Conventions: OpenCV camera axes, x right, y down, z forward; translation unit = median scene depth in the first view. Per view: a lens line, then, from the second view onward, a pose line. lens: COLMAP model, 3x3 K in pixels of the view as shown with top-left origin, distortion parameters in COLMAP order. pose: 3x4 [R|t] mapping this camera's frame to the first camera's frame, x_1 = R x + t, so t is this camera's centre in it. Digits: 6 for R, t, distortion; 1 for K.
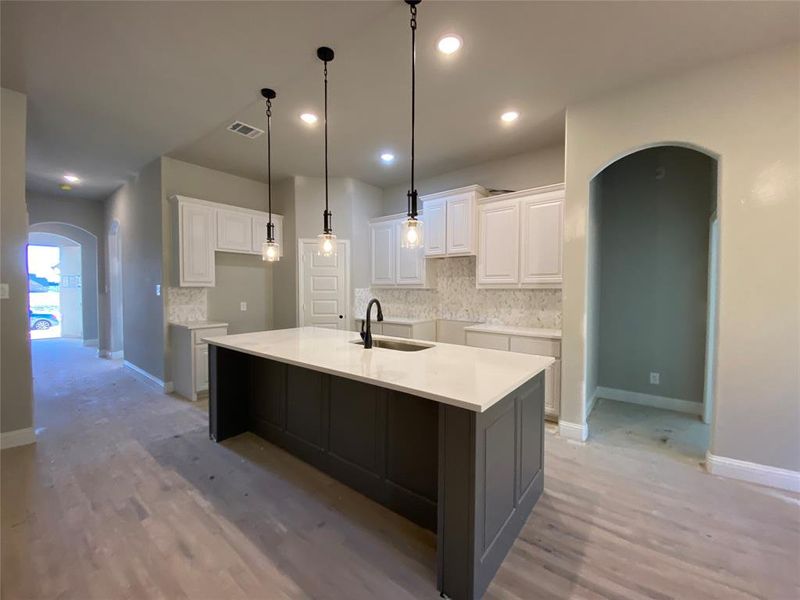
lens RADIAL K [[322.4, 0, 401.8], [0, 322.4, 298.8], [0, 0, 1]] dist [0.021220, -0.020172]
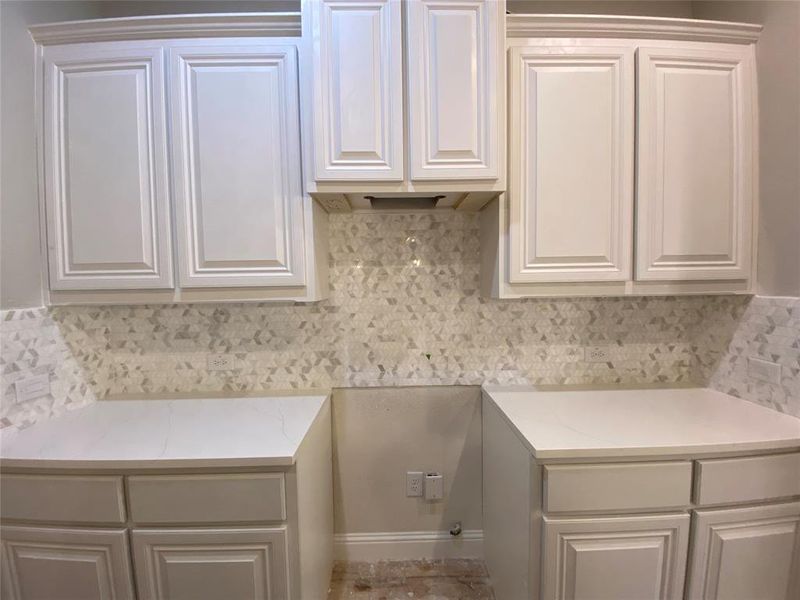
lens RADIAL K [[322.4, 0, 401.8], [0, 322.4, 298.8], [0, 0, 1]] dist [0.021220, -0.020172]
pose [[0.771946, -0.042762, 0.634248, -0.052656], [0.036825, 0.999068, 0.022539, -0.040597], [-0.634620, 0.005957, 0.772801, 0.772345]]
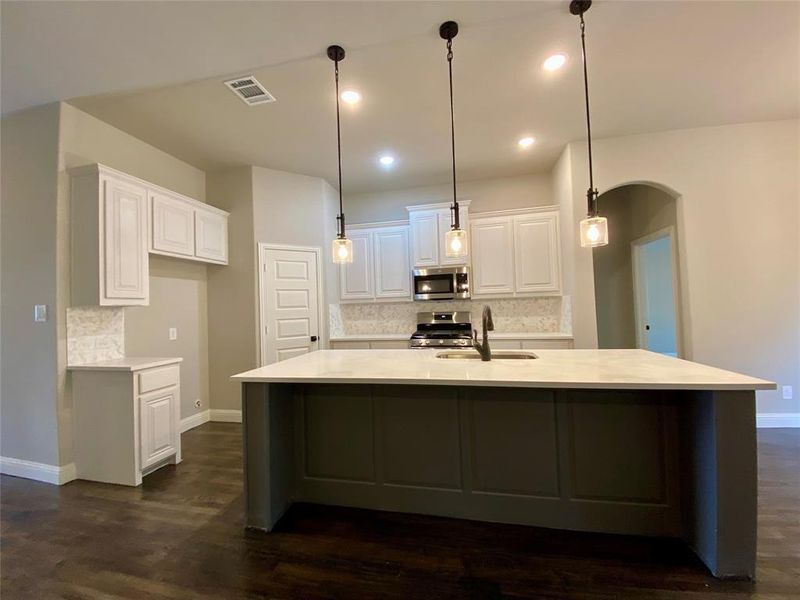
lens RADIAL K [[322.4, 0, 401.8], [0, 322.4, 298.8], [0, 0, 1]] dist [0.021220, -0.020172]
pose [[0.896741, -0.021948, 0.442011, -0.404437], [0.049192, 0.997523, -0.050269, 0.008190], [-0.439813, 0.066822, 0.895600, 0.165742]]
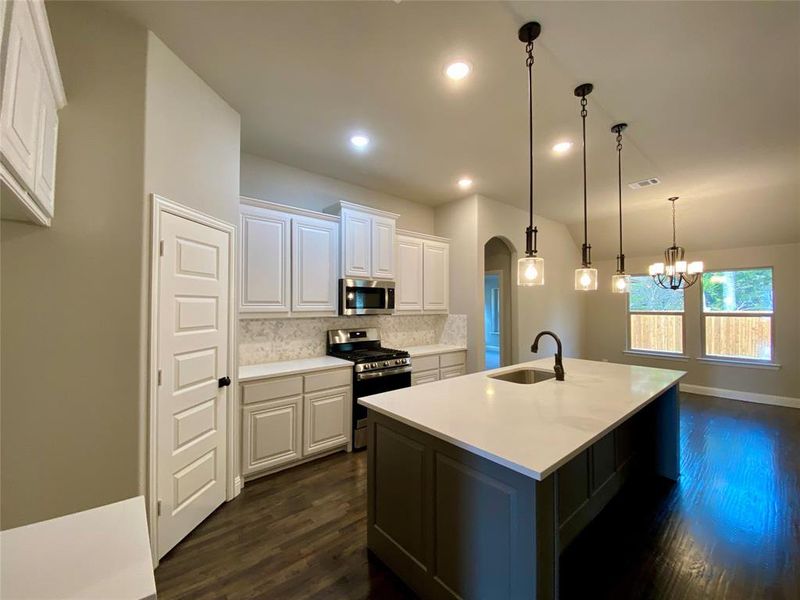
lens RADIAL K [[322.4, 0, 401.8], [0, 322.4, 298.8], [0, 0, 1]] dist [0.021220, -0.020172]
pose [[0.196077, 0.018536, 0.980413, -0.704375], [0.032315, 0.999156, -0.025353, -0.053646], [-0.980056, 0.036653, 0.195313, 0.736556]]
